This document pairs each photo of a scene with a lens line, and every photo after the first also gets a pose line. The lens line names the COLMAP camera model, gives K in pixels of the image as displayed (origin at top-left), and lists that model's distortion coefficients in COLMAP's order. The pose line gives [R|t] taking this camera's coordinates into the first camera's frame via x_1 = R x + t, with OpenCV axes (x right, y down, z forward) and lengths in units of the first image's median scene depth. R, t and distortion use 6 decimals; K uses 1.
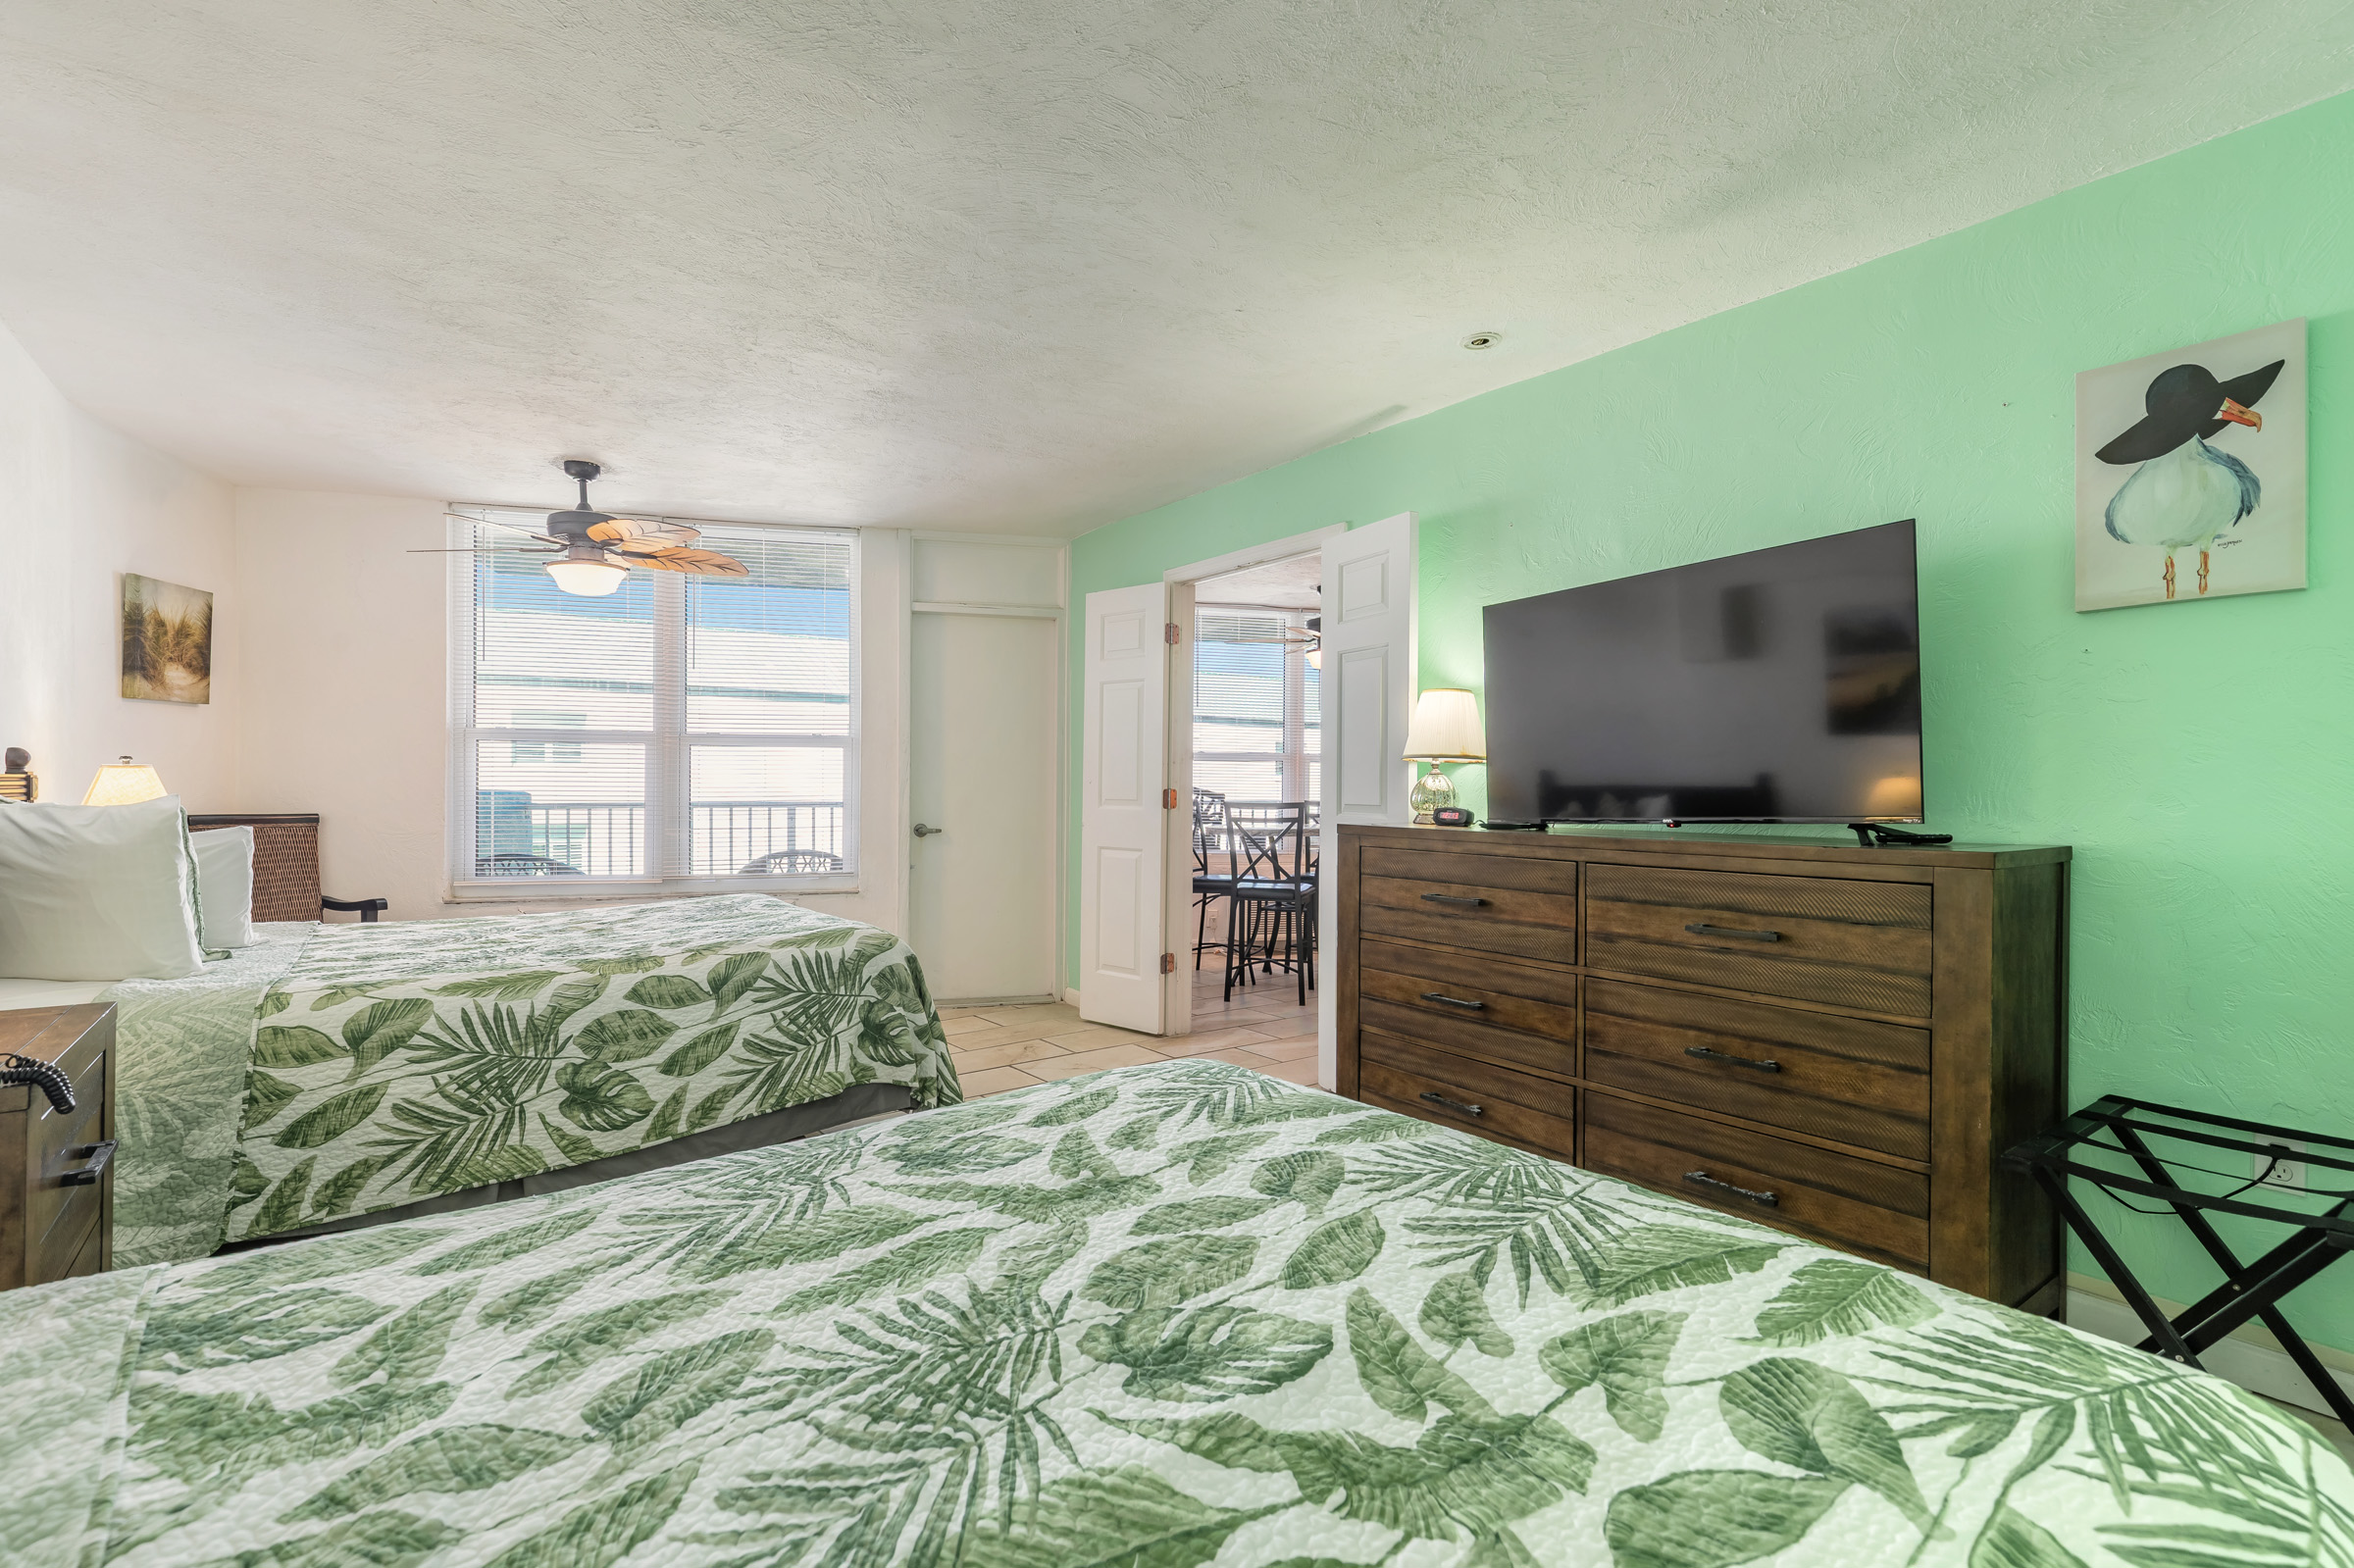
lens RADIAL K [[1065.0, 0, 1175.9], [0, 1065.0, 781.1], [0, 0, 1]] dist [0.010461, -0.002740]
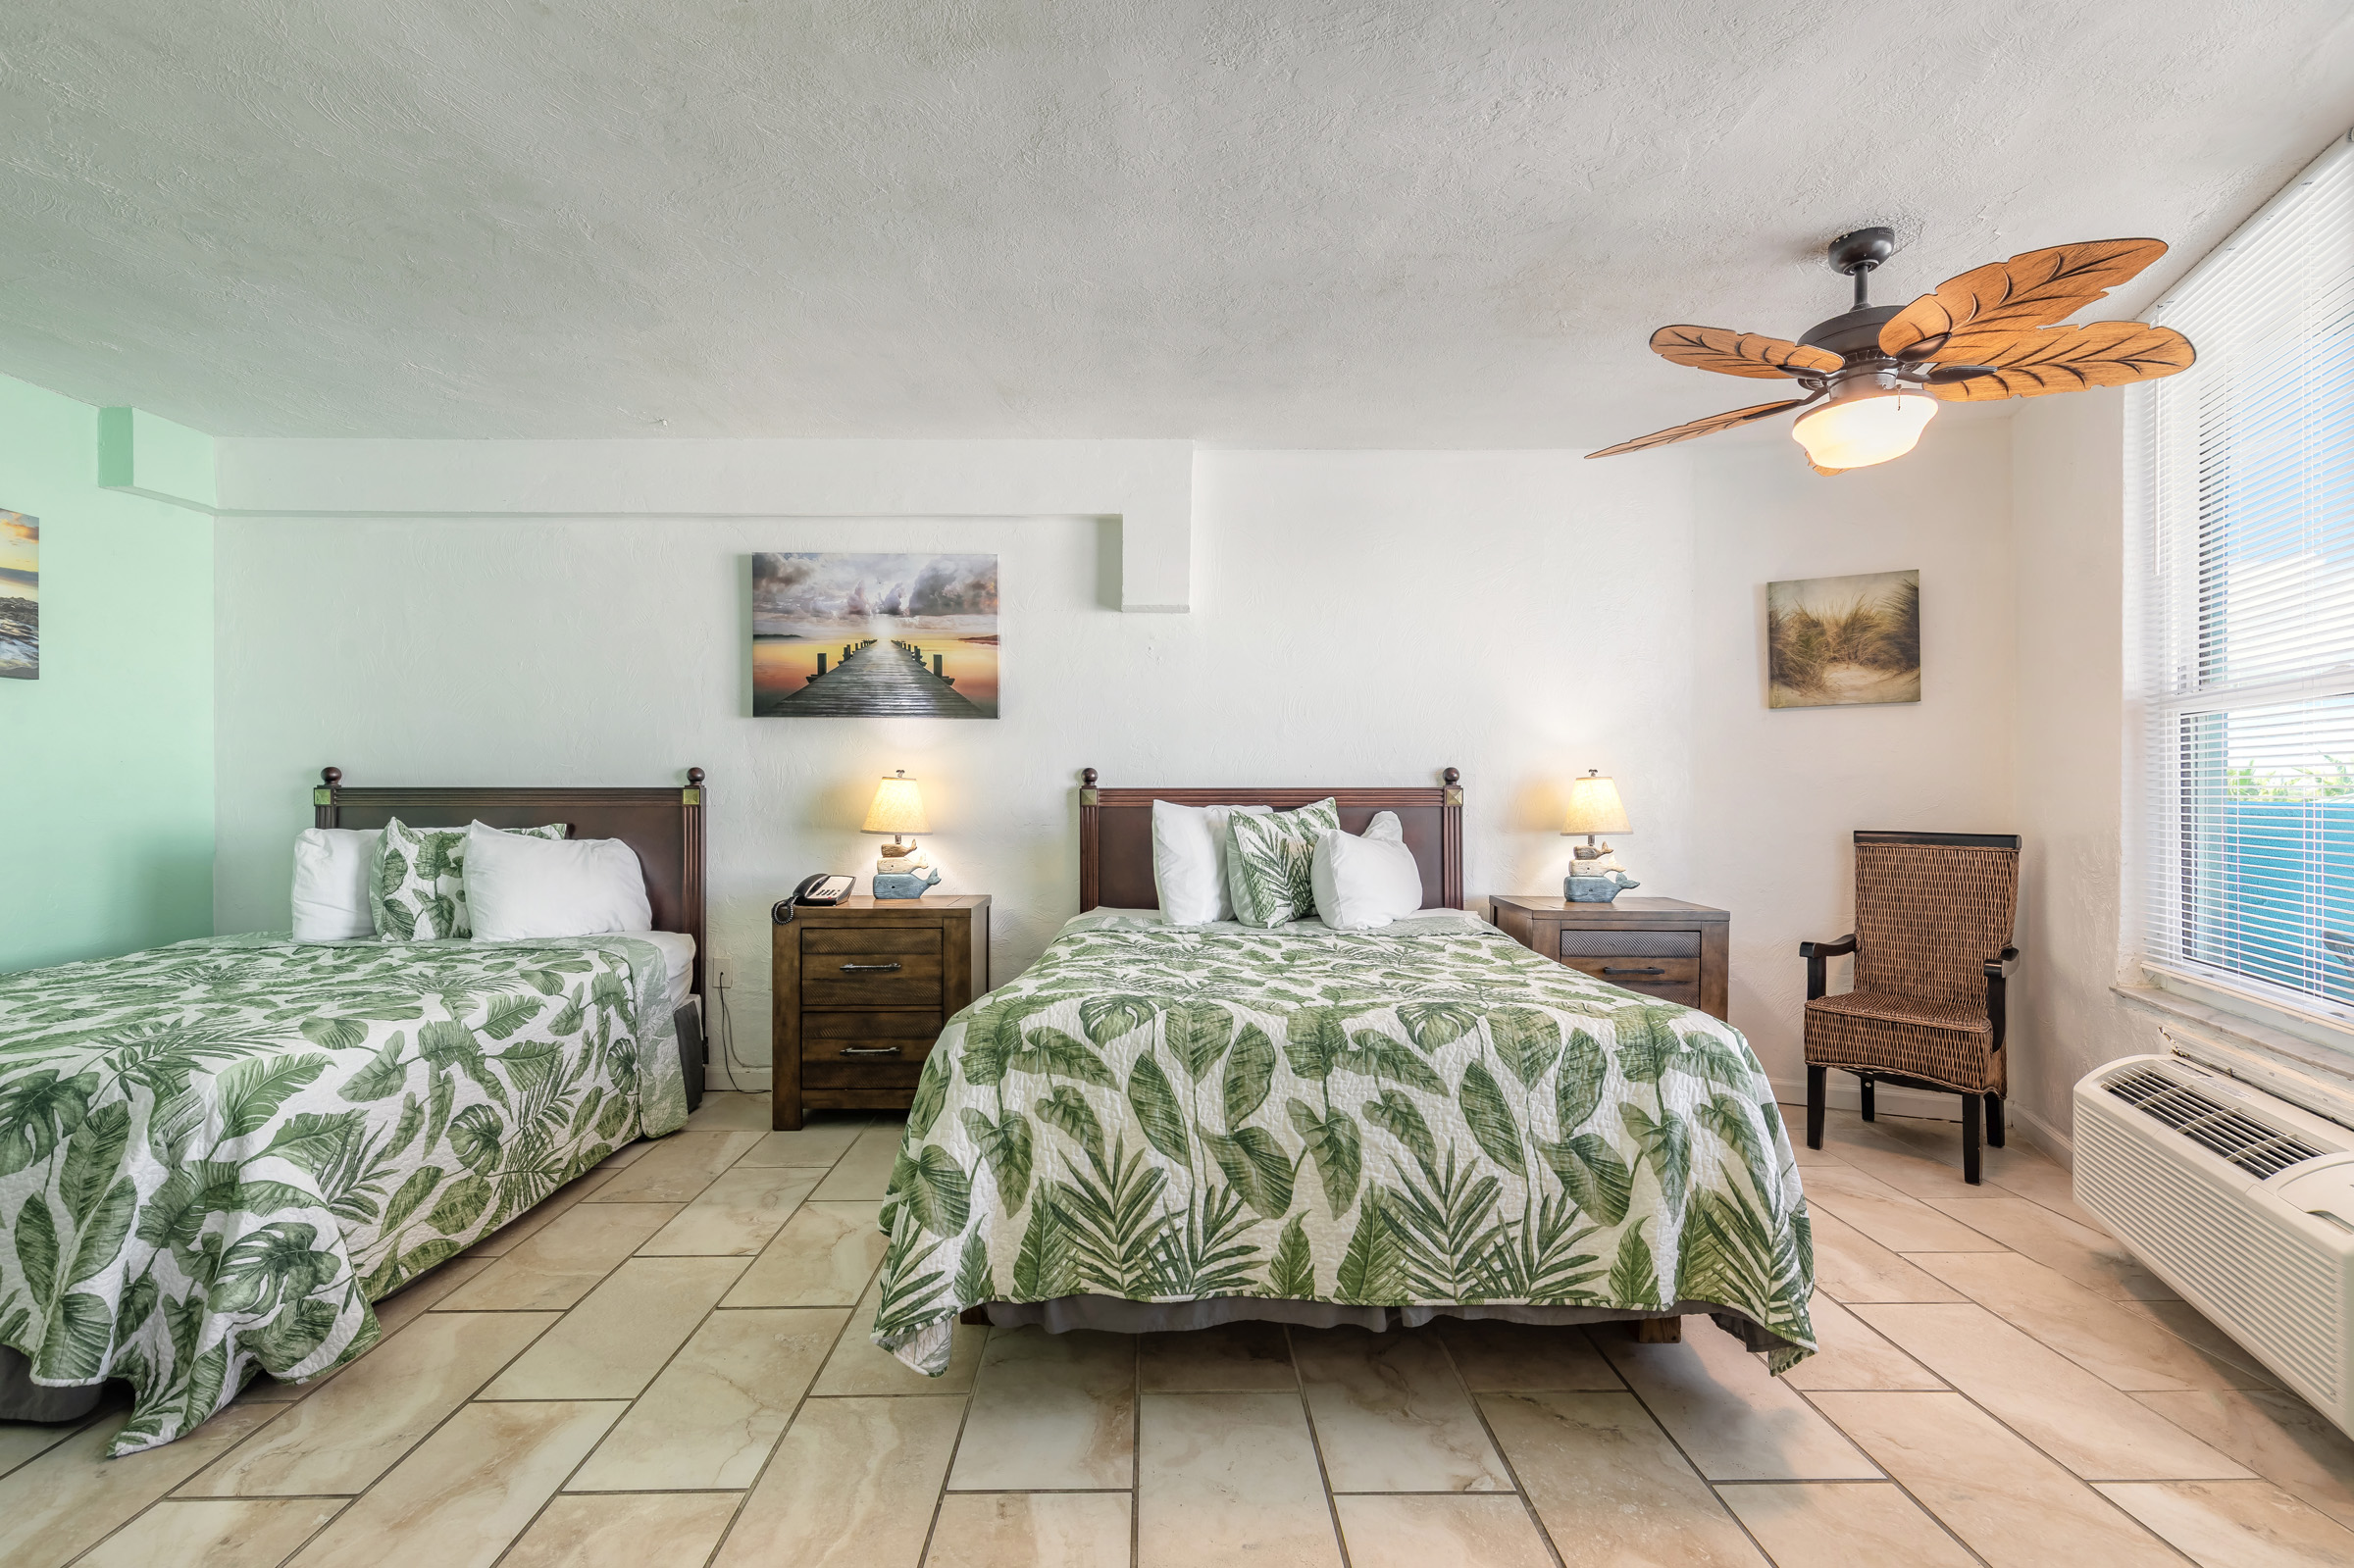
lens RADIAL K [[1065.0, 0, 1171.0], [0, 1065.0, 789.5], [0, 0, 1]] dist [0.010461, -0.002740]
pose [[-0.602638, -0.011018, -0.797938, 0.203153], [0.000540, 0.999899, -0.014215, 0.015861], [0.798014, -0.008998, -0.602571, 1.648019]]
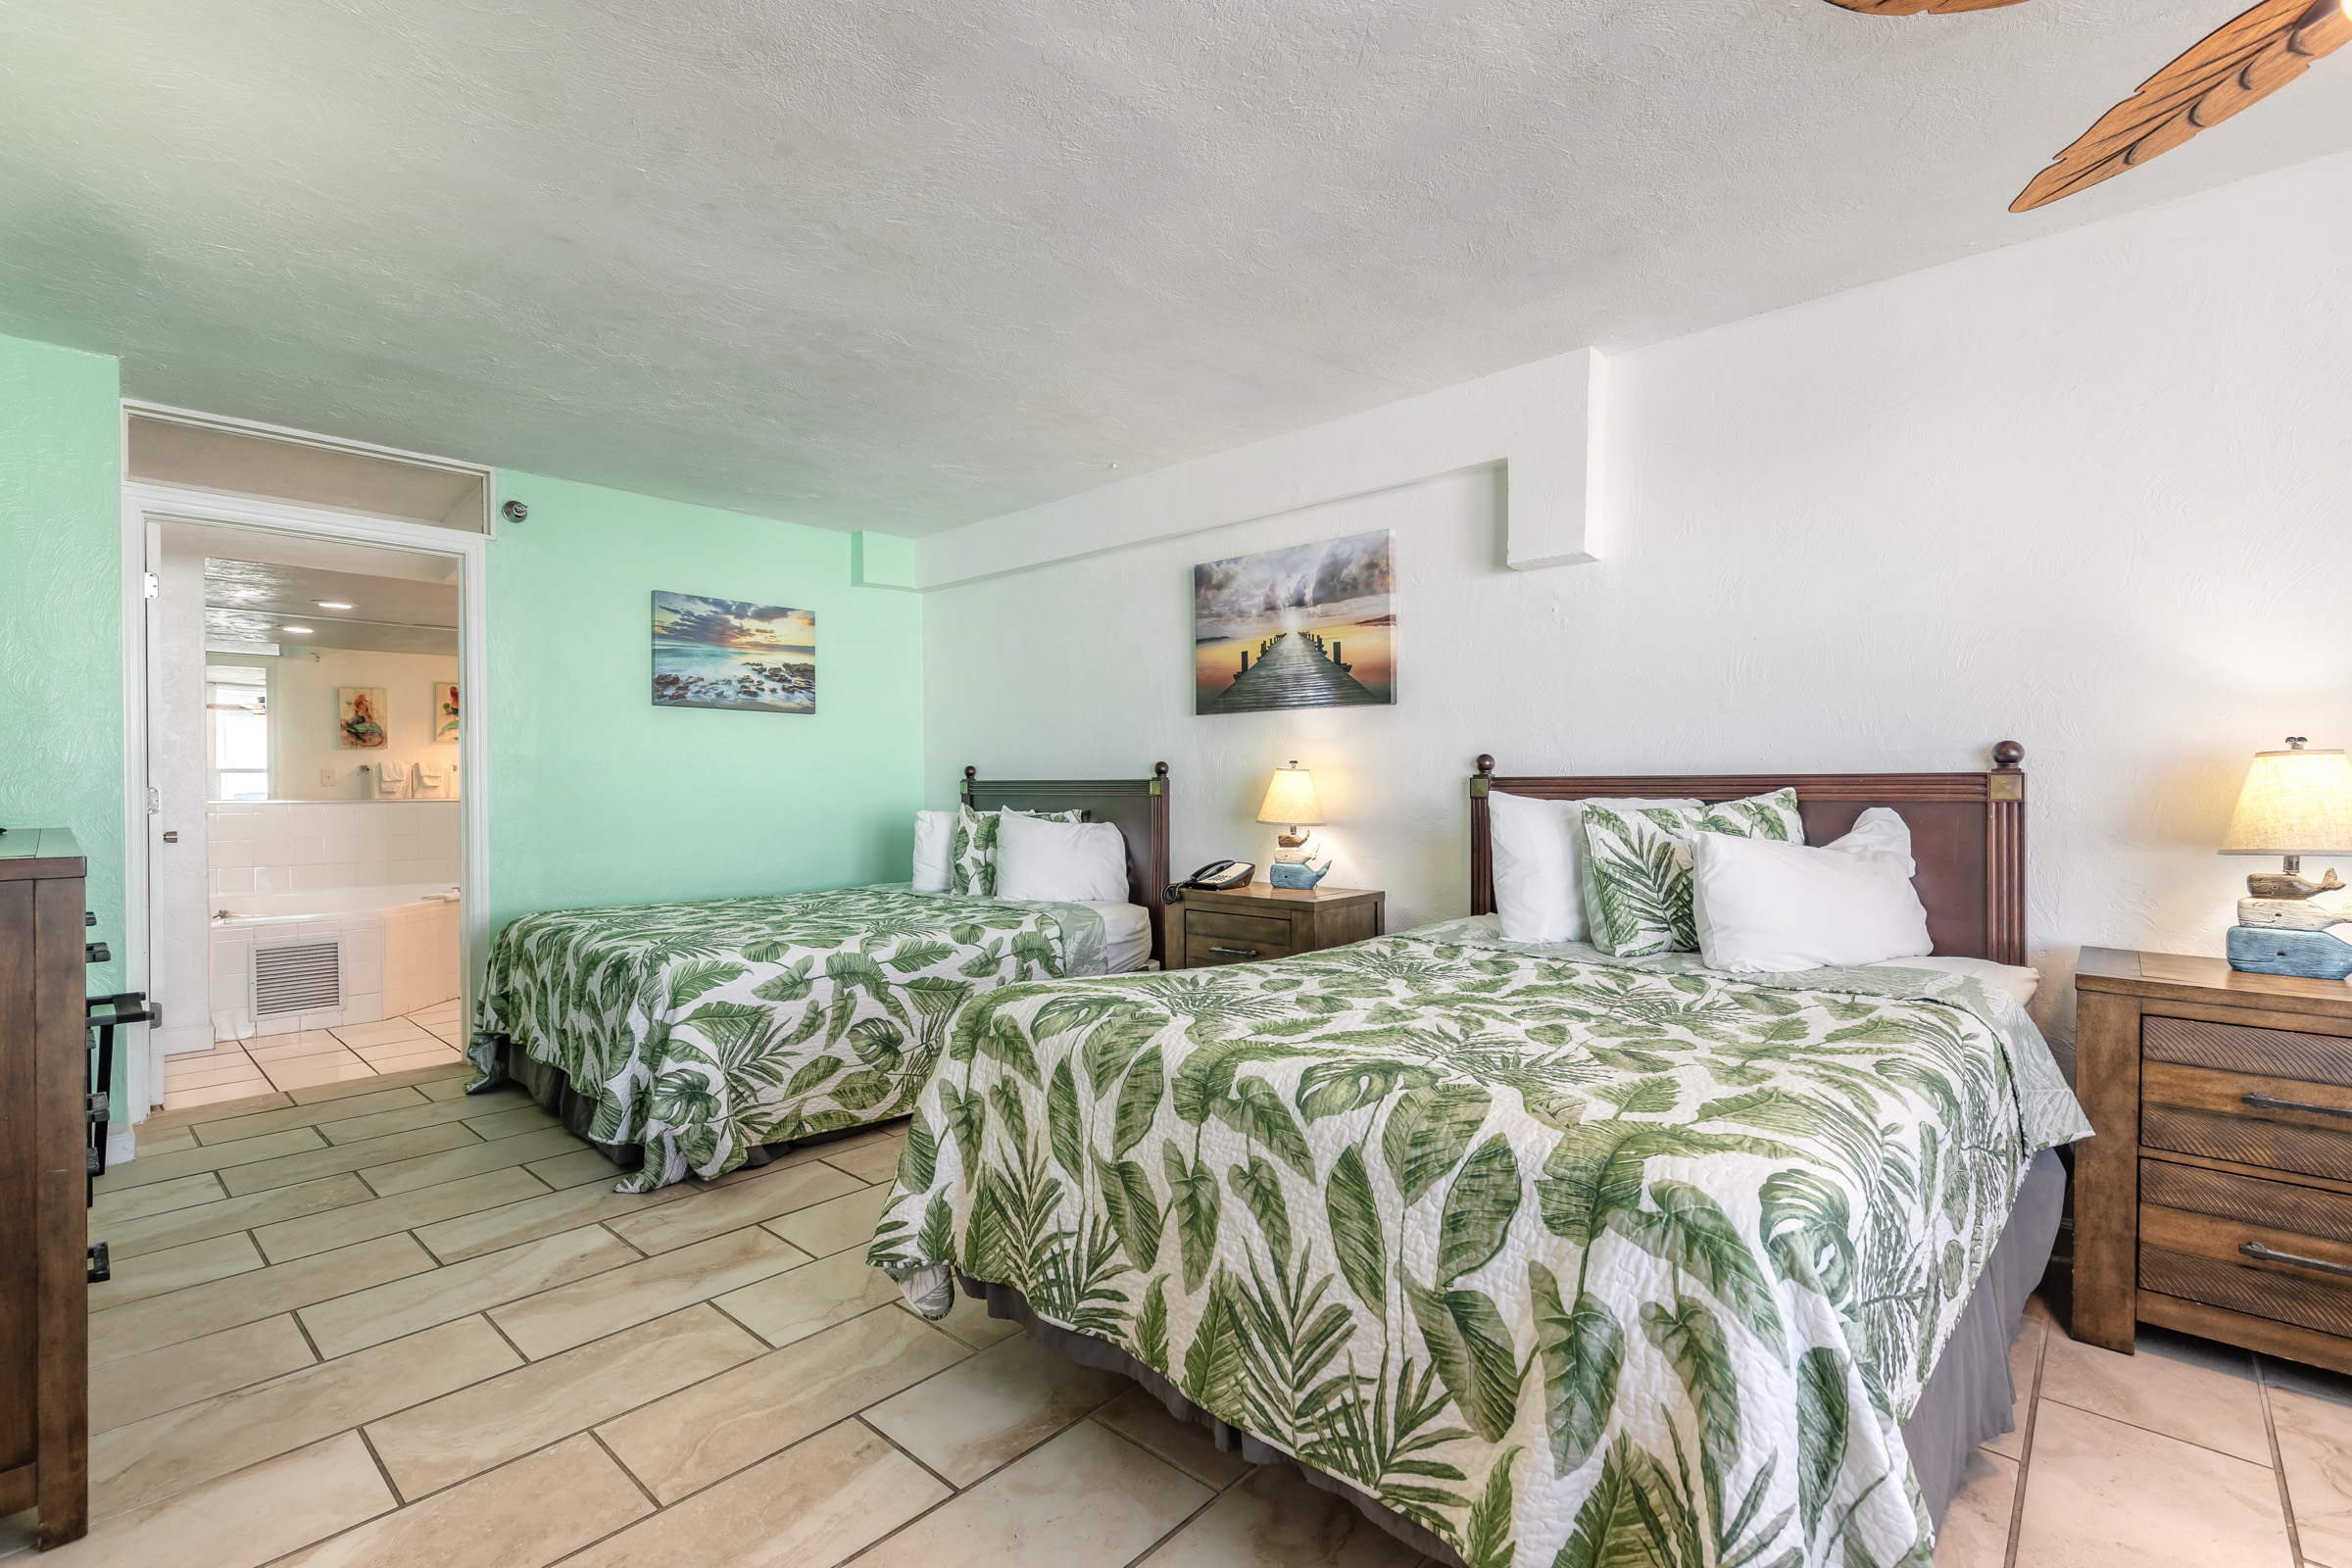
lens RADIAL K [[1064.2, 0, 1162.2], [0, 1064.2, 786.3], [0, 0, 1]] dist [0.010461, -0.002740]
pose [[-0.986808, -0.004105, -0.161841, -0.299382], [-0.003135, 0.999976, -0.006253, 0.013162], [0.161863, -0.005663, -0.986797, 1.879489]]
